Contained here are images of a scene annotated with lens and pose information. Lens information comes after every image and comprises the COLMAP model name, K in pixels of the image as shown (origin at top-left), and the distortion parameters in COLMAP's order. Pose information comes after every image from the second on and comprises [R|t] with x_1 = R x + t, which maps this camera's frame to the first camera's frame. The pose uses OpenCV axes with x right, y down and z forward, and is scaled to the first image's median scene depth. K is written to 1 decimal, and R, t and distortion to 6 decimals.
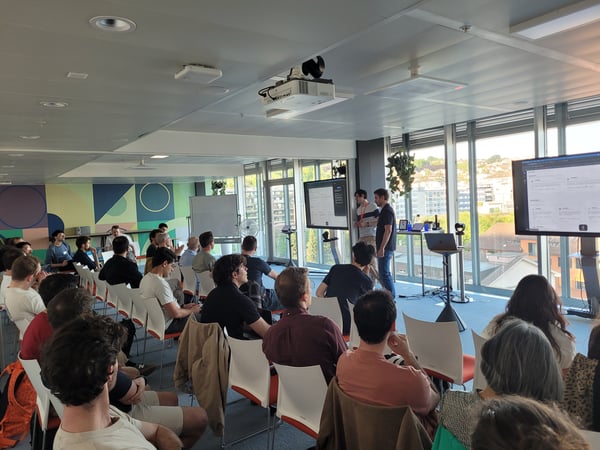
lens RADIAL K [[455.7, 0, 310.2], [0, 455.7, 213.6], [0, 0, 1]] dist [0.050708, -0.038574]
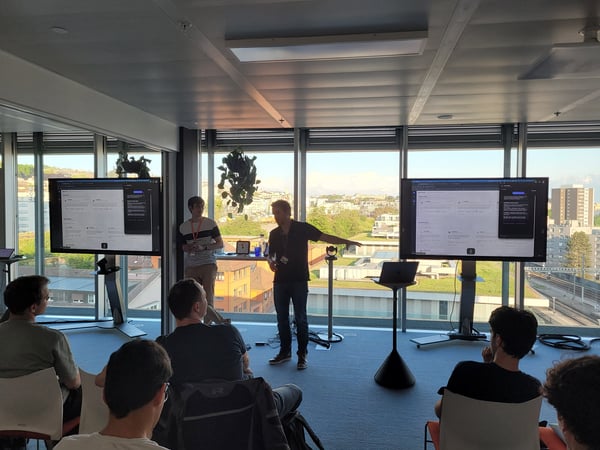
lens RADIAL K [[463.8, 0, 307.3], [0, 463.8, 223.4], [0, 0, 1]] dist [0.049660, -0.043589]
pose [[0.699843, 0.032529, 0.713556, -0.245362], [-0.019477, 0.999460, -0.026460, 0.002060], [-0.714031, 0.004620, 0.700099, 0.336947]]
